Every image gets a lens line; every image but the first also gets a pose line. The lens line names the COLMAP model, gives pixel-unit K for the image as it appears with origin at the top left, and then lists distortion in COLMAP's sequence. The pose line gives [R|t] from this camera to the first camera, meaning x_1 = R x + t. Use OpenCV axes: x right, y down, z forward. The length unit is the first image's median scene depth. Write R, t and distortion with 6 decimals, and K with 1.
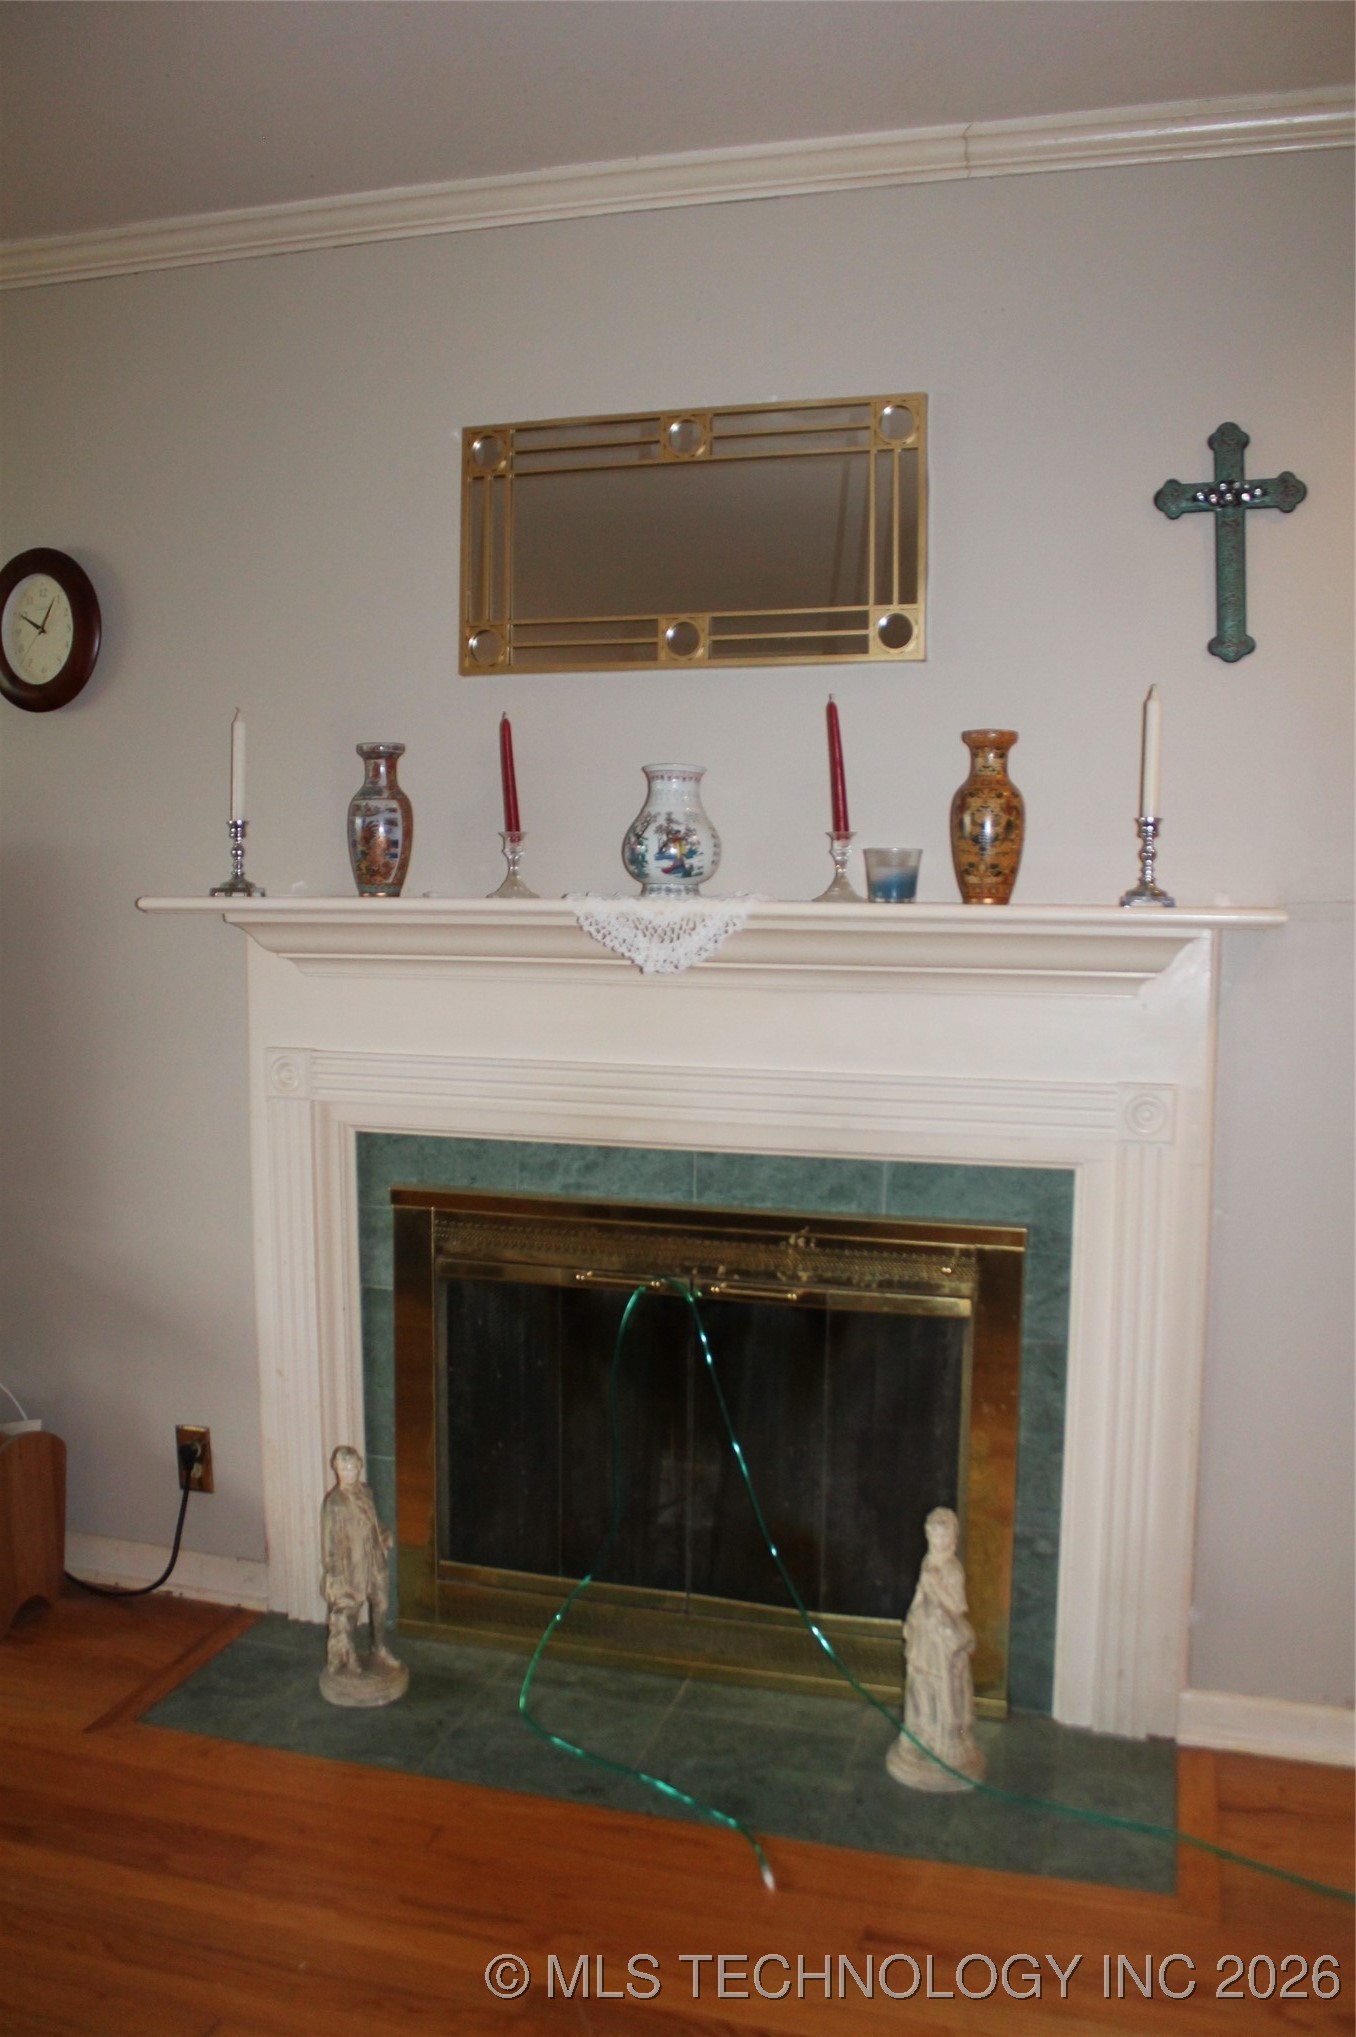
lens RADIAL K [[1710.8, 0, 688.3], [0, 1710.8, 1049.9], [0, 0, 1]] dist [-0.169373, 0.151778]
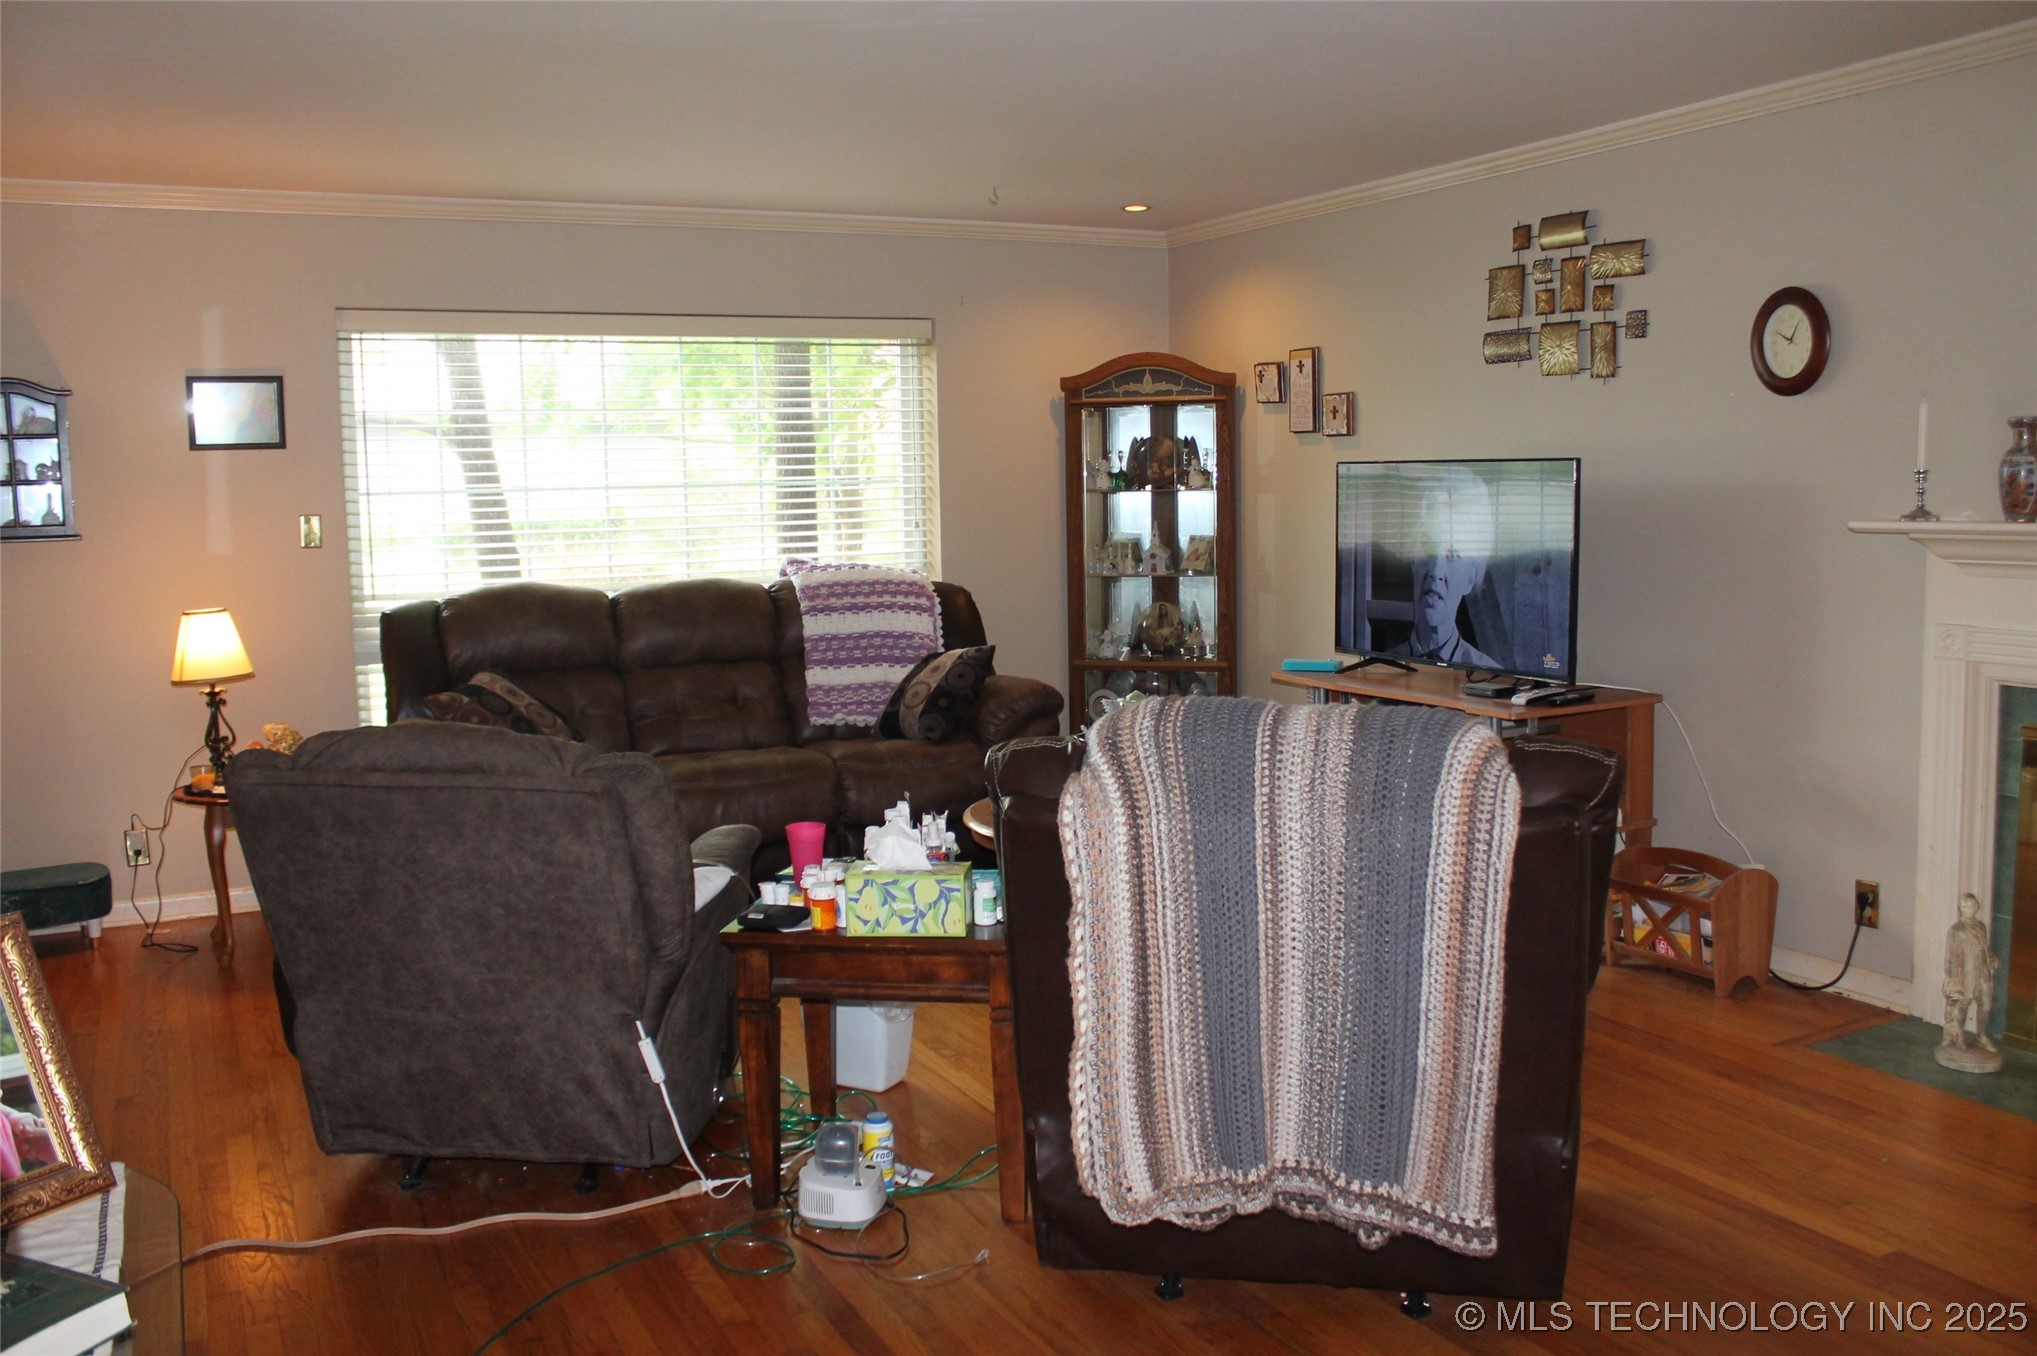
lens RADIAL K [[1710.8, 0, 1007.4], [0, 1710.8, 665.4], [0, 0, 1]] dist [-0.169373, 0.151778]
pose [[0.684723, 0.053367, -0.726846, 0.255939], [-0.044704, 0.998513, 0.031199, 0.028584], [0.727431, 0.011130, 0.686091, -0.607459]]
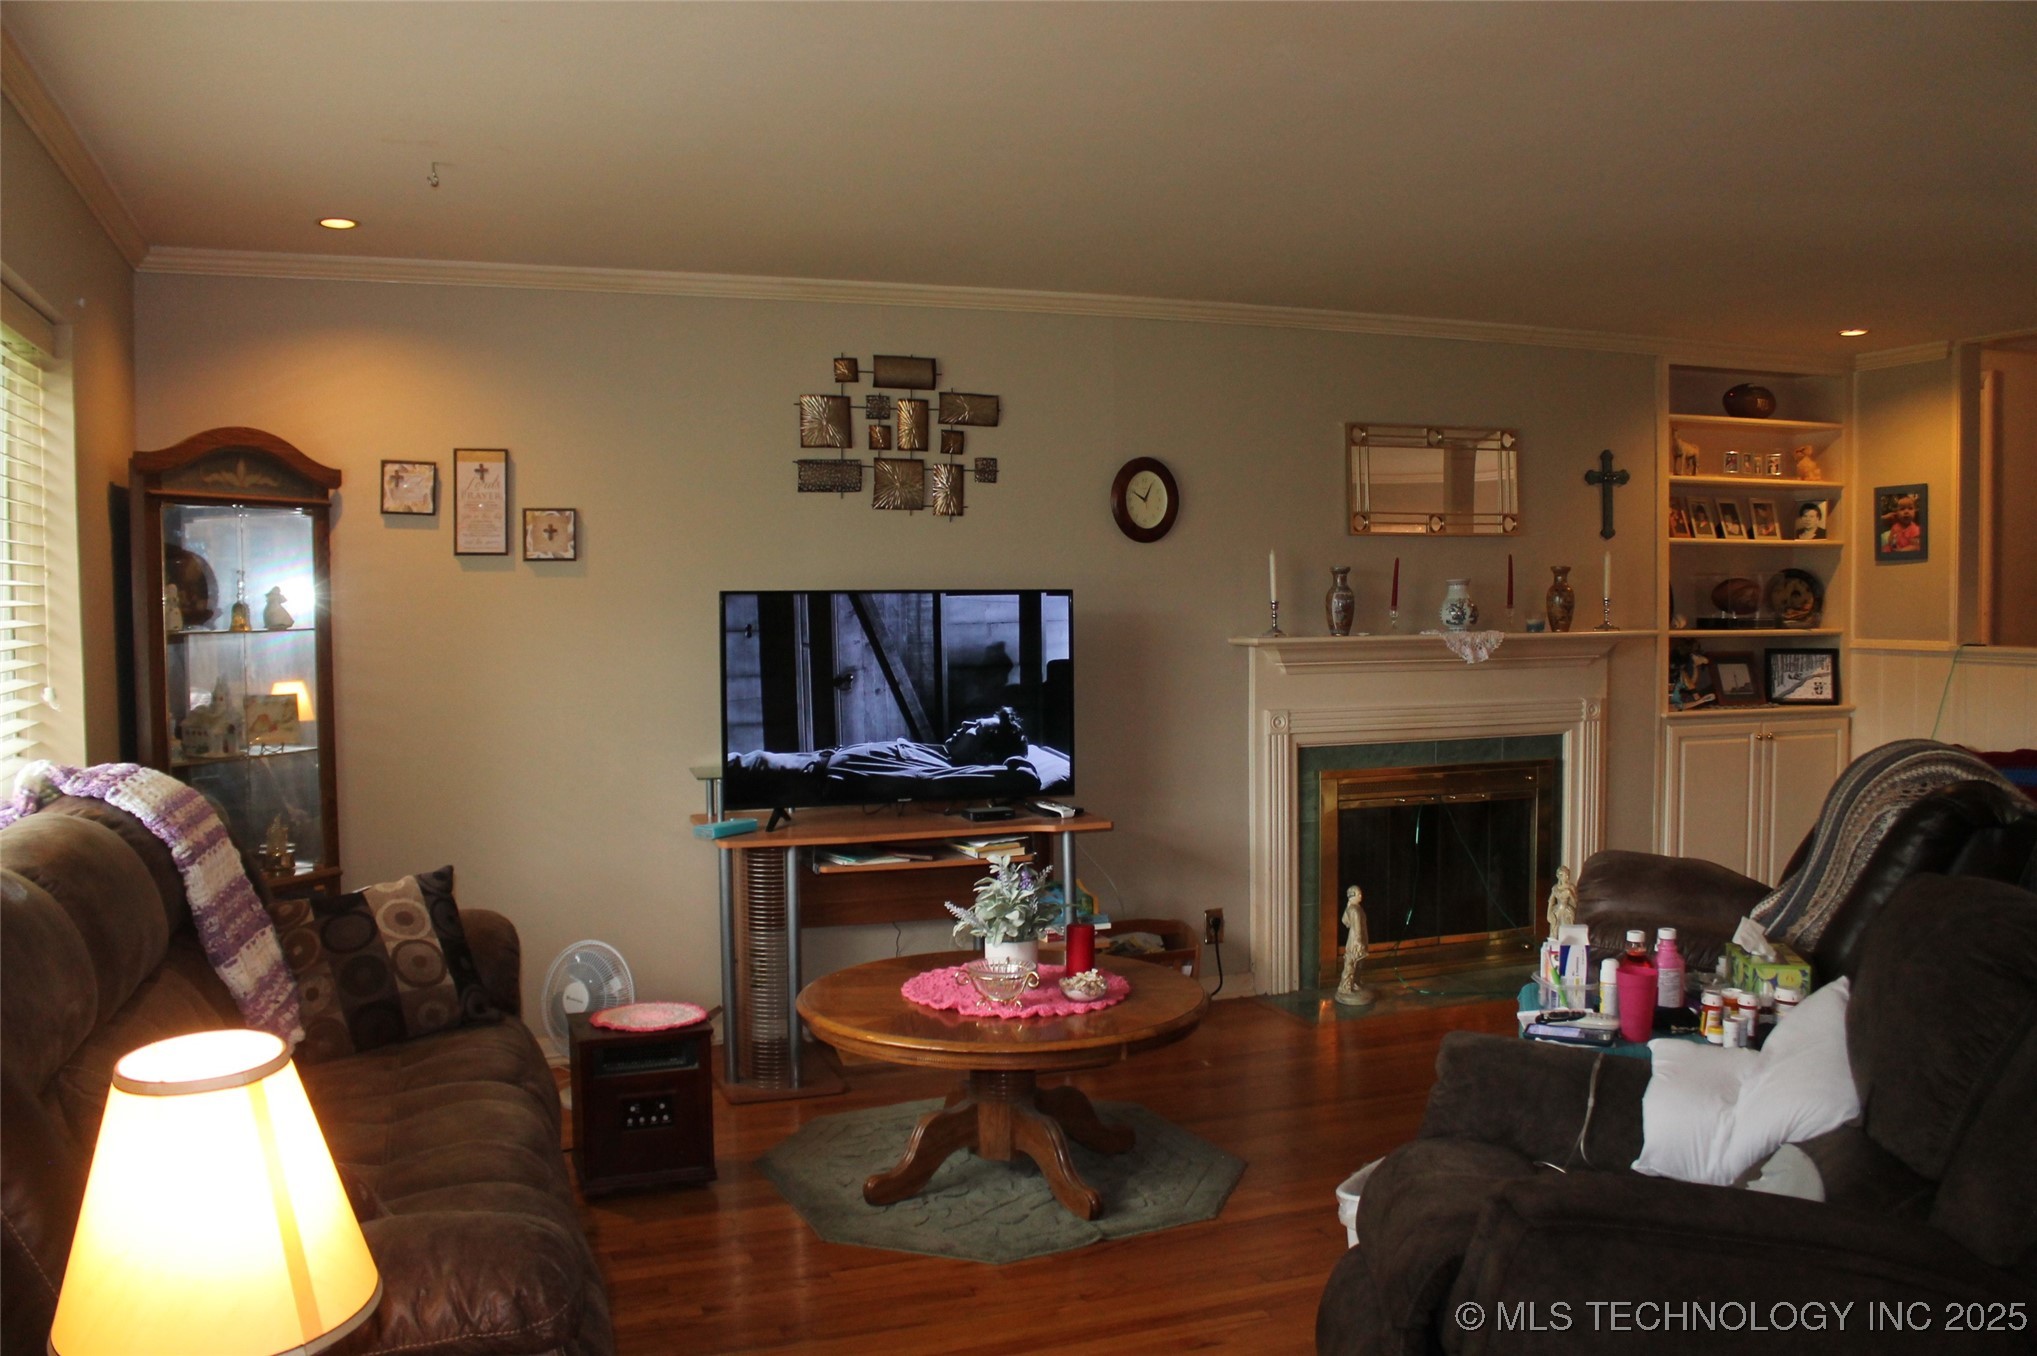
lens RADIAL K [[1710.8, 0, 1006.9], [0, 1710.8, 681.0], [0, 0, 1]] dist [-0.169373, 0.151778]
pose [[0.802864, -0.045703, 0.594408, -1.866302], [0.076700, 0.996690, -0.026965, -0.004905], [-0.591208, 0.067240, 0.803711, -0.524473]]
